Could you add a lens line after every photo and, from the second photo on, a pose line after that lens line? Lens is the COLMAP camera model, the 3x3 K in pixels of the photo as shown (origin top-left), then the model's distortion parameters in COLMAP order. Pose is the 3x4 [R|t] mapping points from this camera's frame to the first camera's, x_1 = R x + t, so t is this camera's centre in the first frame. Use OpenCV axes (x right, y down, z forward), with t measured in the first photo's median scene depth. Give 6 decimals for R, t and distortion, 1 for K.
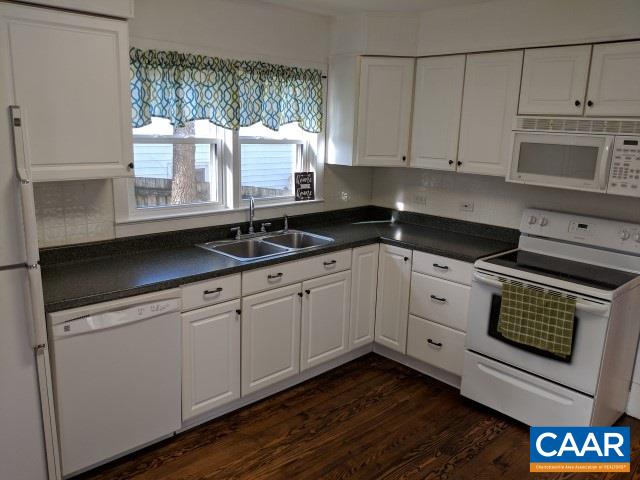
lens RADIAL K [[513.7, 0, 316.4], [0, 513.7, 237.3], [0, 0, 1]] dist [0.108329, -0.148404]
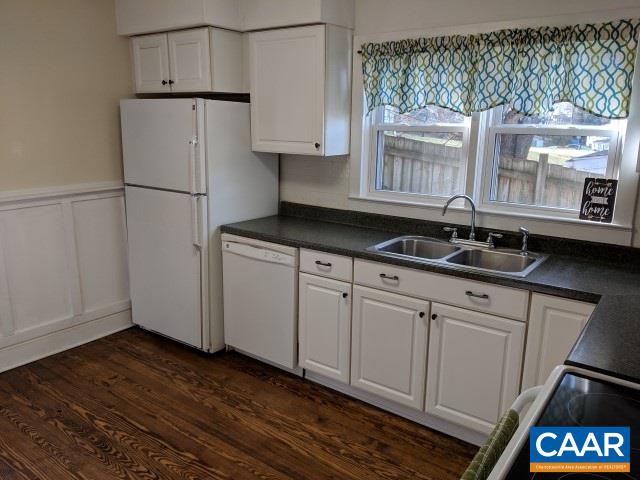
lens RADIAL K [[513.7, 0, 316.4], [0, 513.7, 237.3], [0, 0, 1]] dist [0.108329, -0.148404]
pose [[0.185087, 0.191759, -0.963832, 0.662225], [-0.221214, 0.963735, 0.149259, -0.085560], [0.957501, 0.185587, 0.220794, 0.599920]]
